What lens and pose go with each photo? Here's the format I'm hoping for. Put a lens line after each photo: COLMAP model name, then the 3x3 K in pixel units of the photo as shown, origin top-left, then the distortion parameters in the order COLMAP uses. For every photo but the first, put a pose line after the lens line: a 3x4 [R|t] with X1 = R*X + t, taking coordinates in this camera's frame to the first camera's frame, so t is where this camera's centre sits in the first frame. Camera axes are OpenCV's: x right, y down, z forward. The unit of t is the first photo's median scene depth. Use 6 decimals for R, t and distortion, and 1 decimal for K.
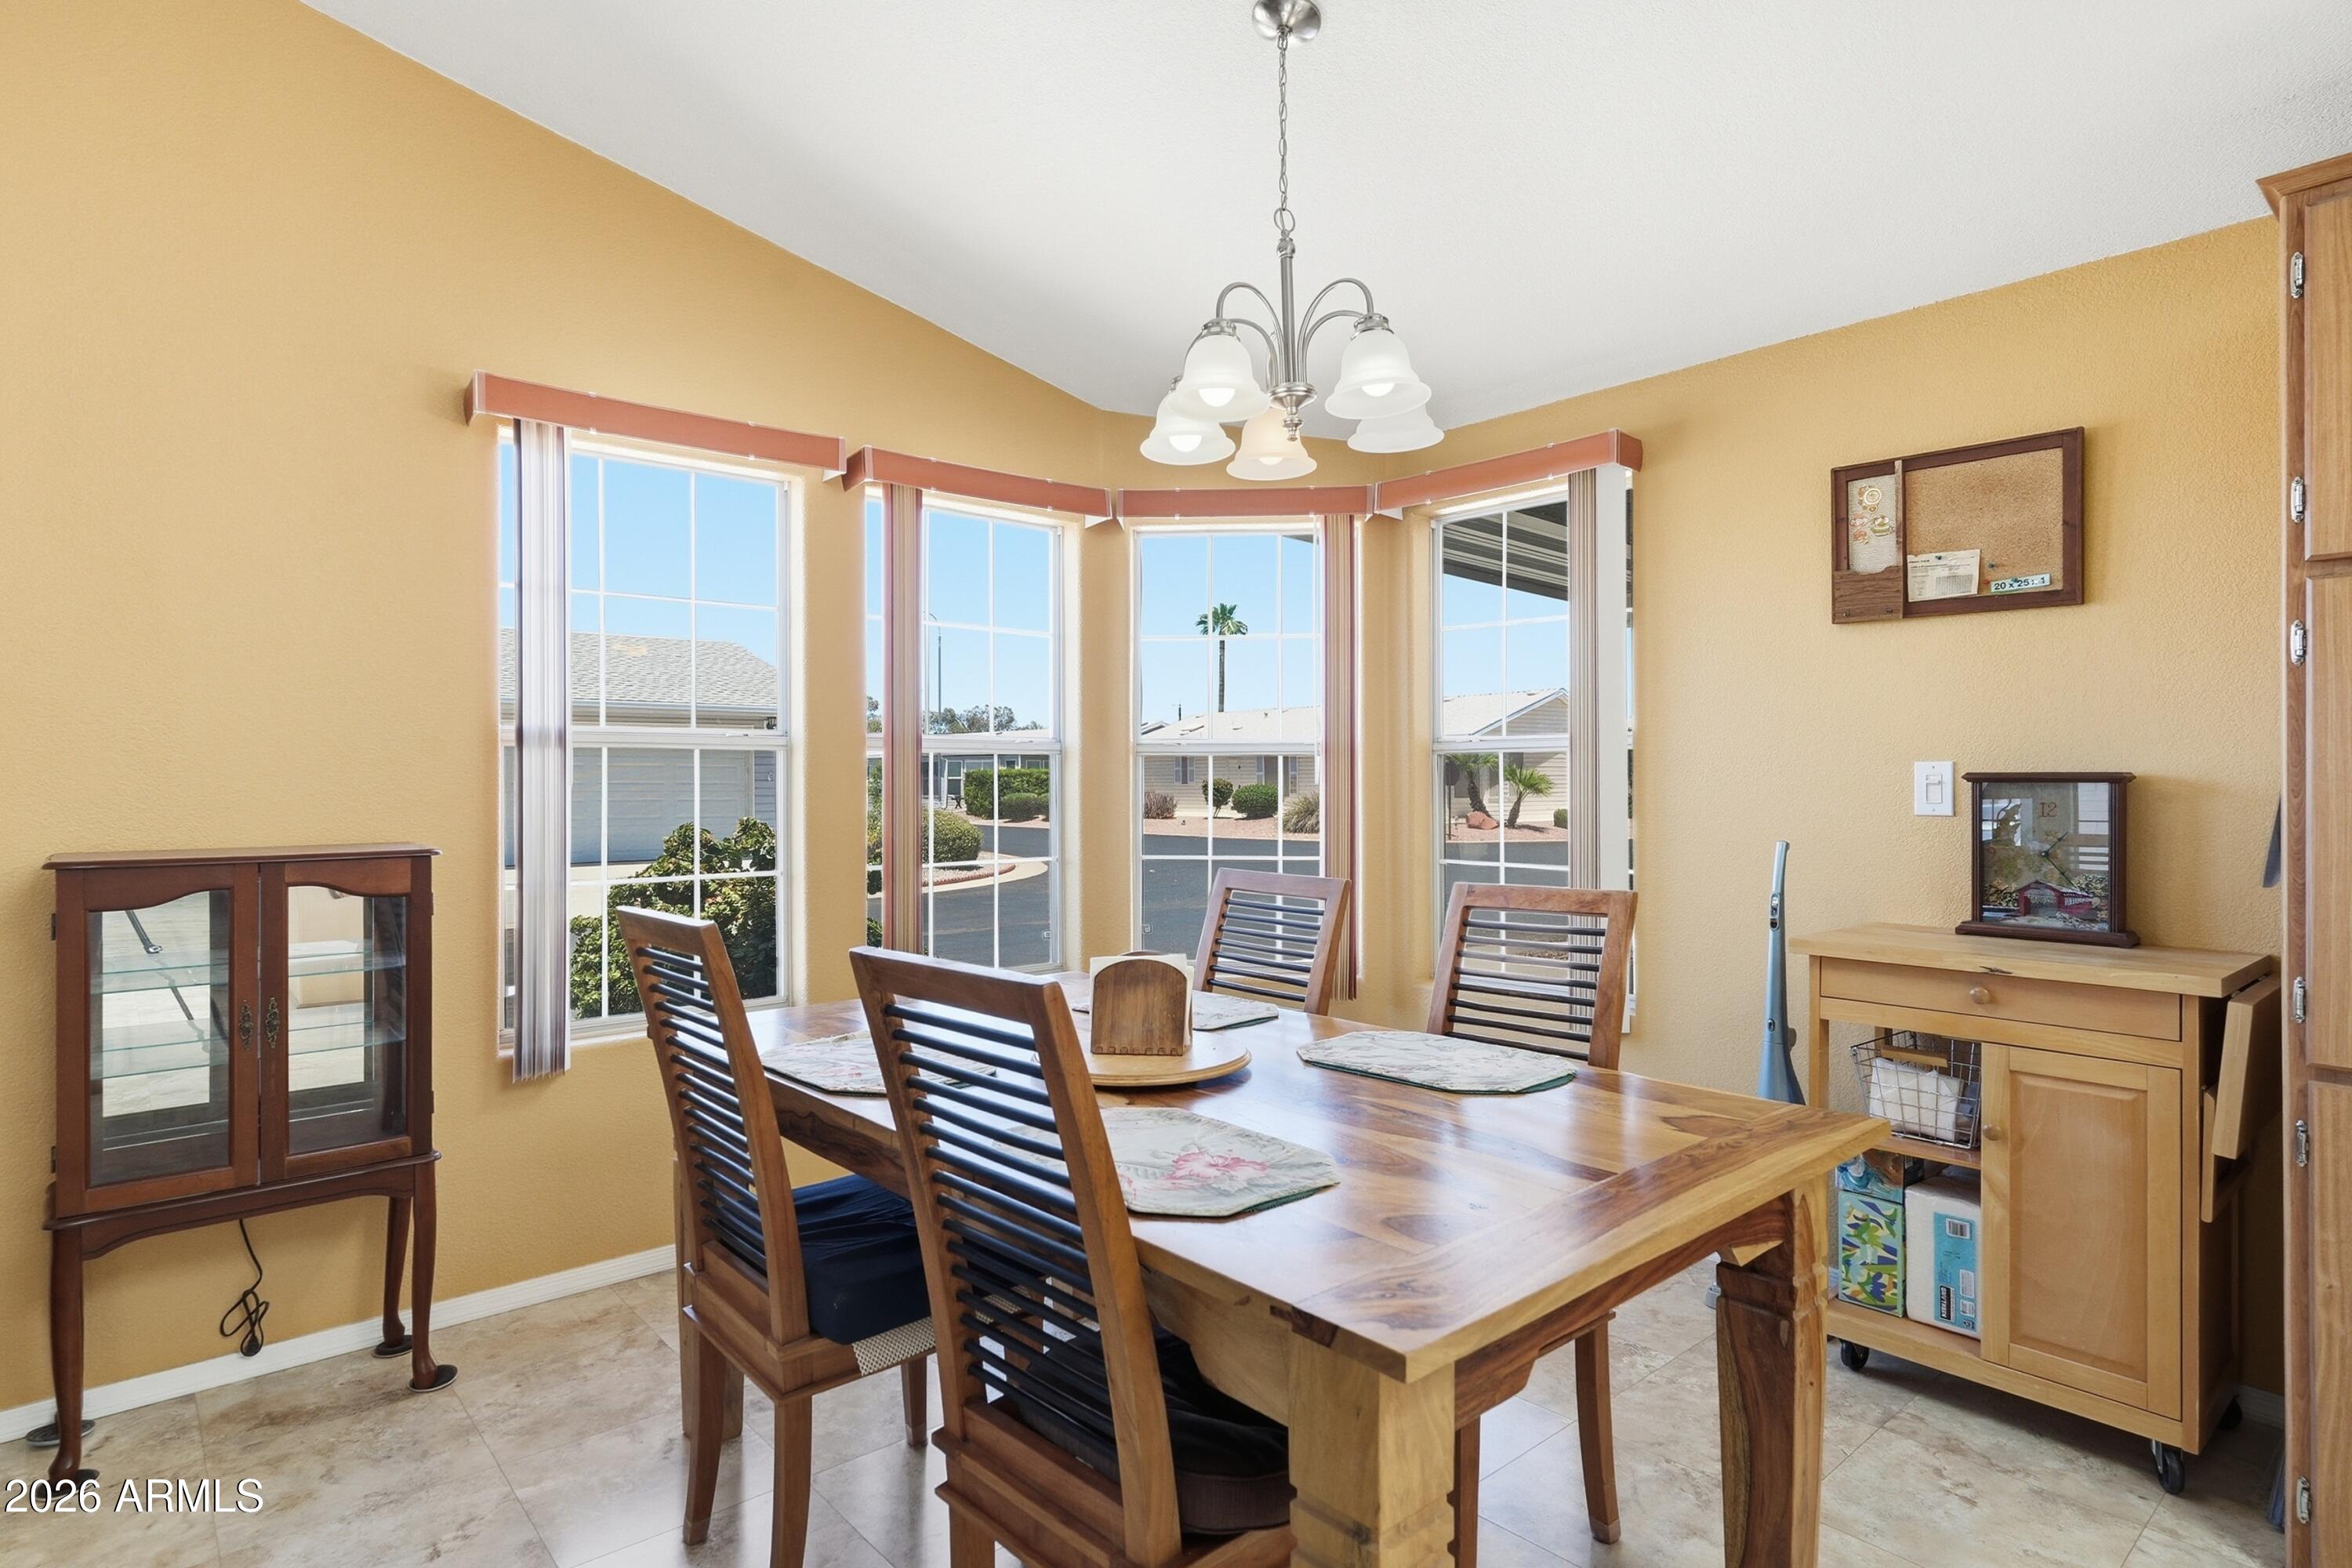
lens RADIAL K [[1275.6, 0, 1133.9], [0, 1275.6, 788.4], [0, 0, 1]] dist [0.004510, 0.001086]
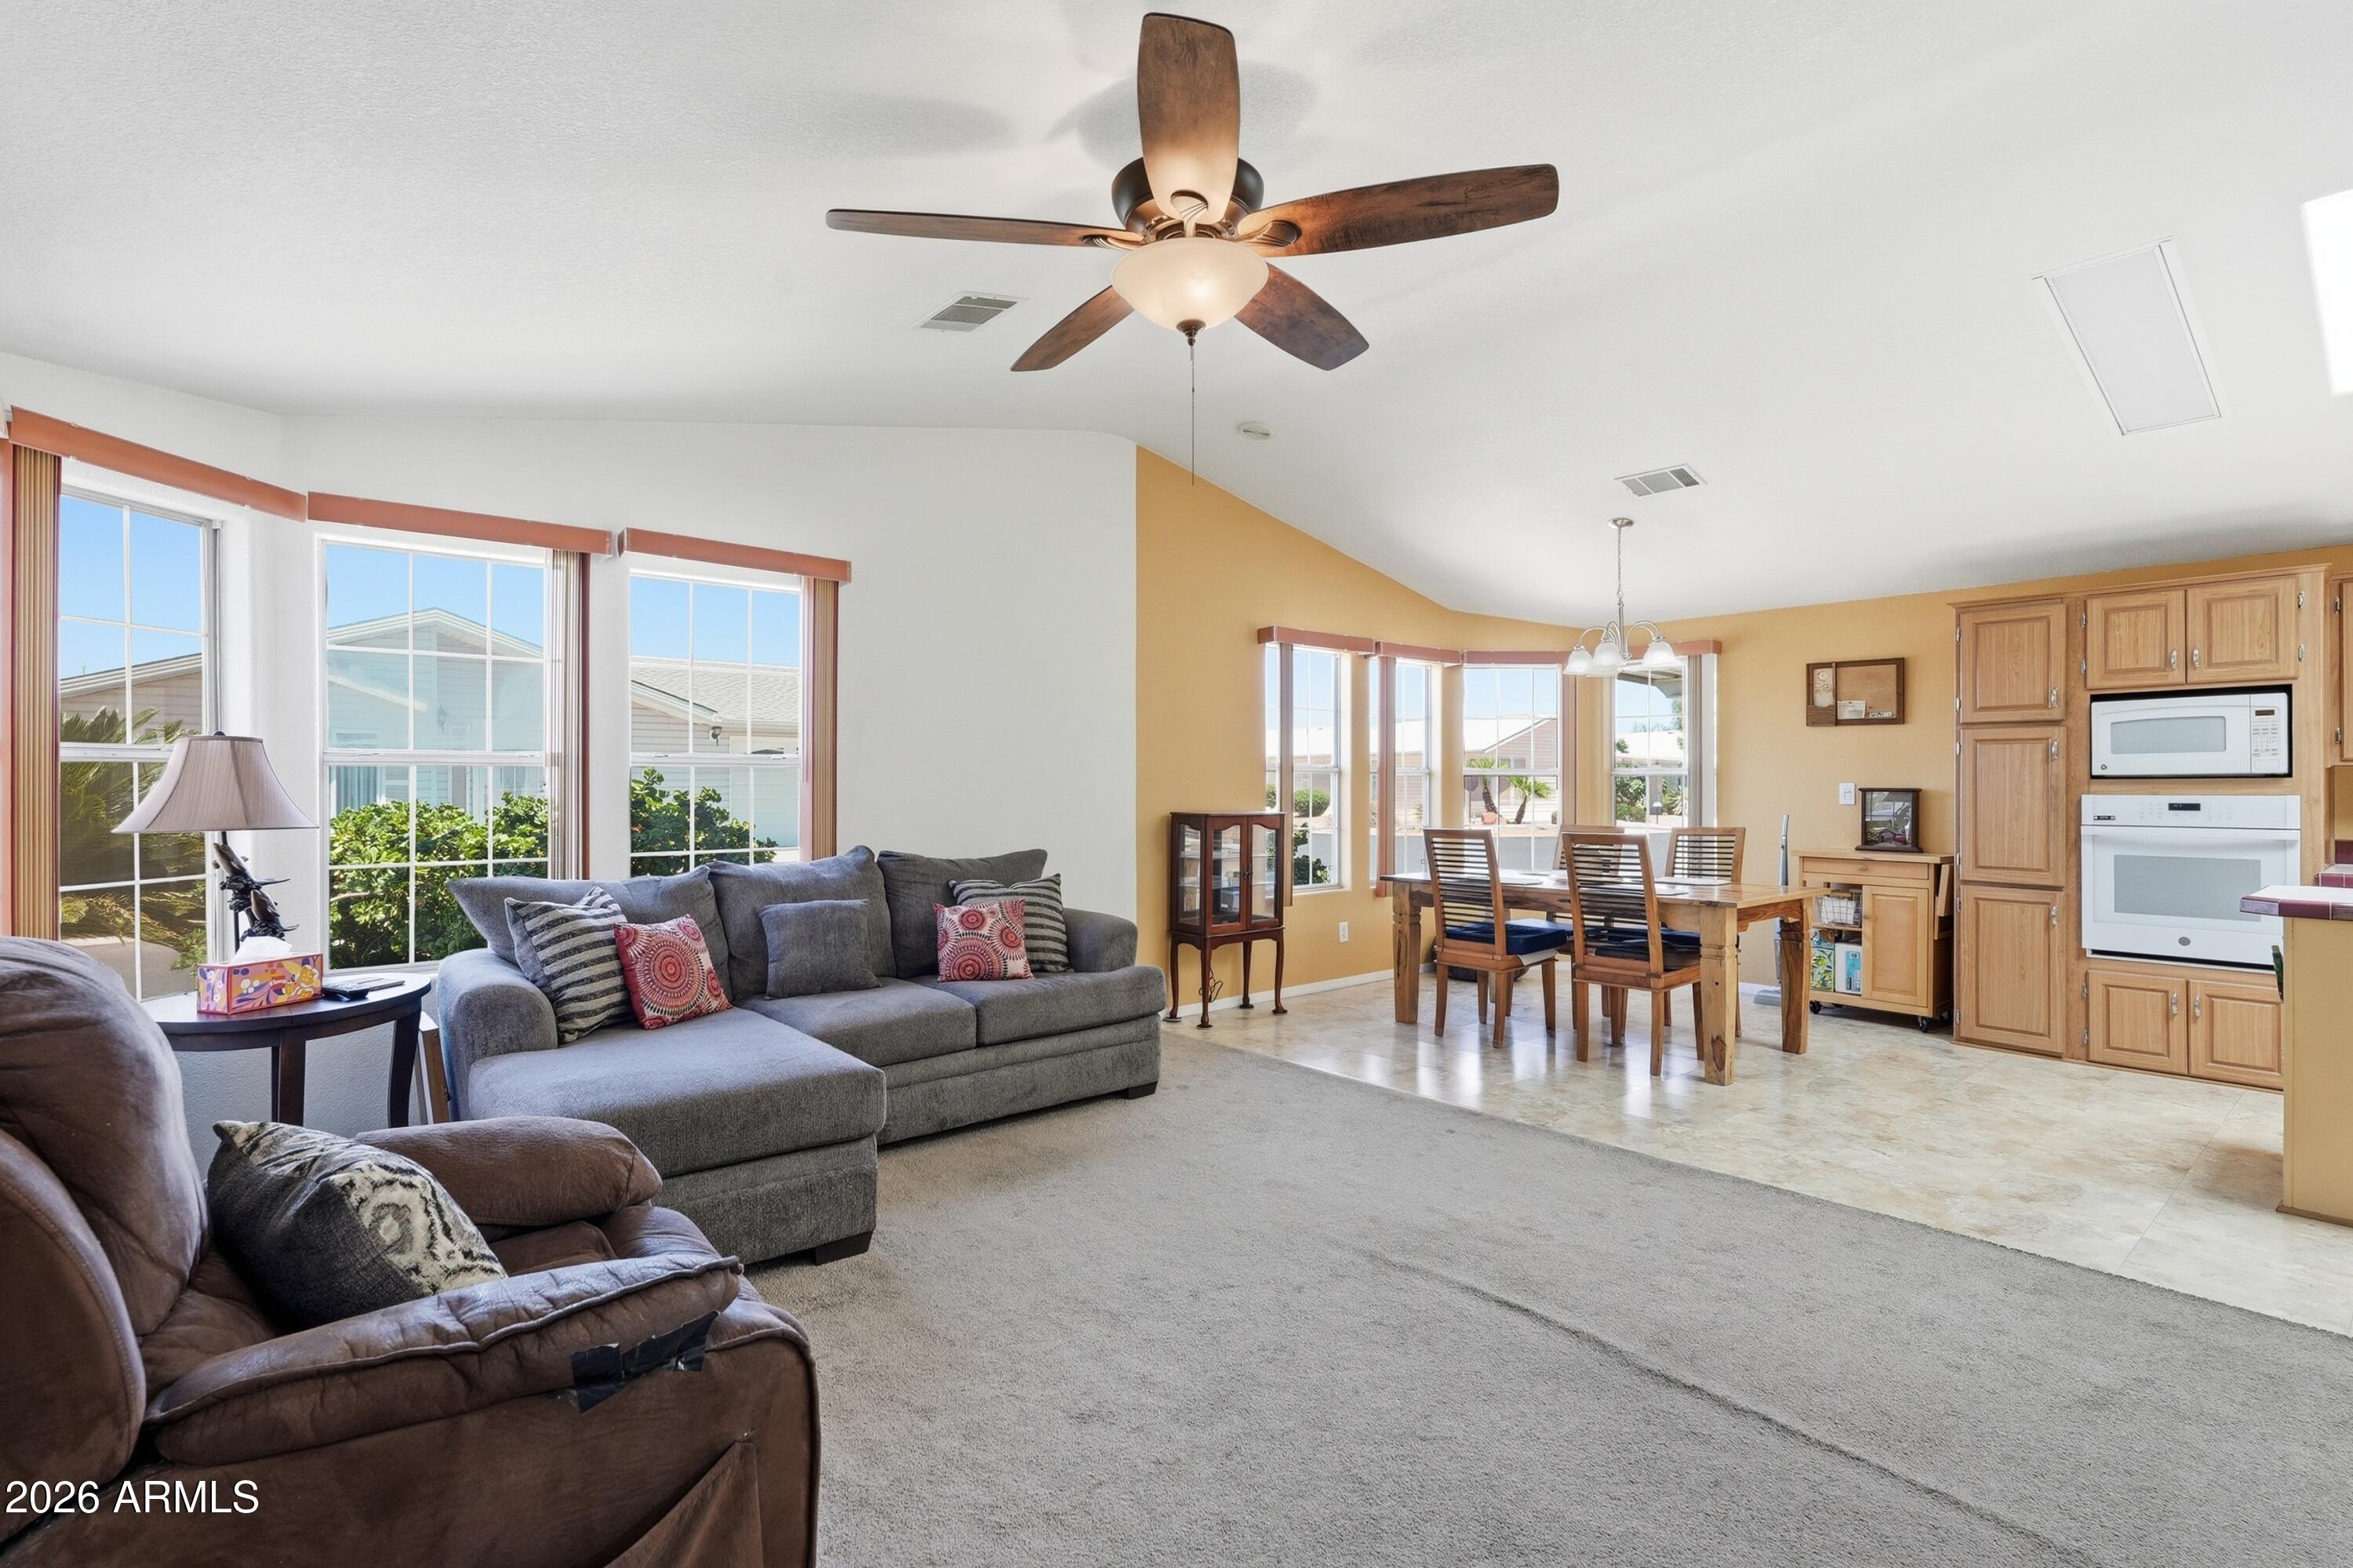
lens RADIAL K [[1072.7, 0, 1180.9], [0, 1072.7, 787.7], [0, 0, 1]] dist [-0.001852, 0.000396]
pose [[0.999960, 0.006560, -0.006040, -0.771224], [-0.006580, 0.999973, -0.003320, 0.003993], [0.006018, 0.003360, 0.999976, -1.281378]]
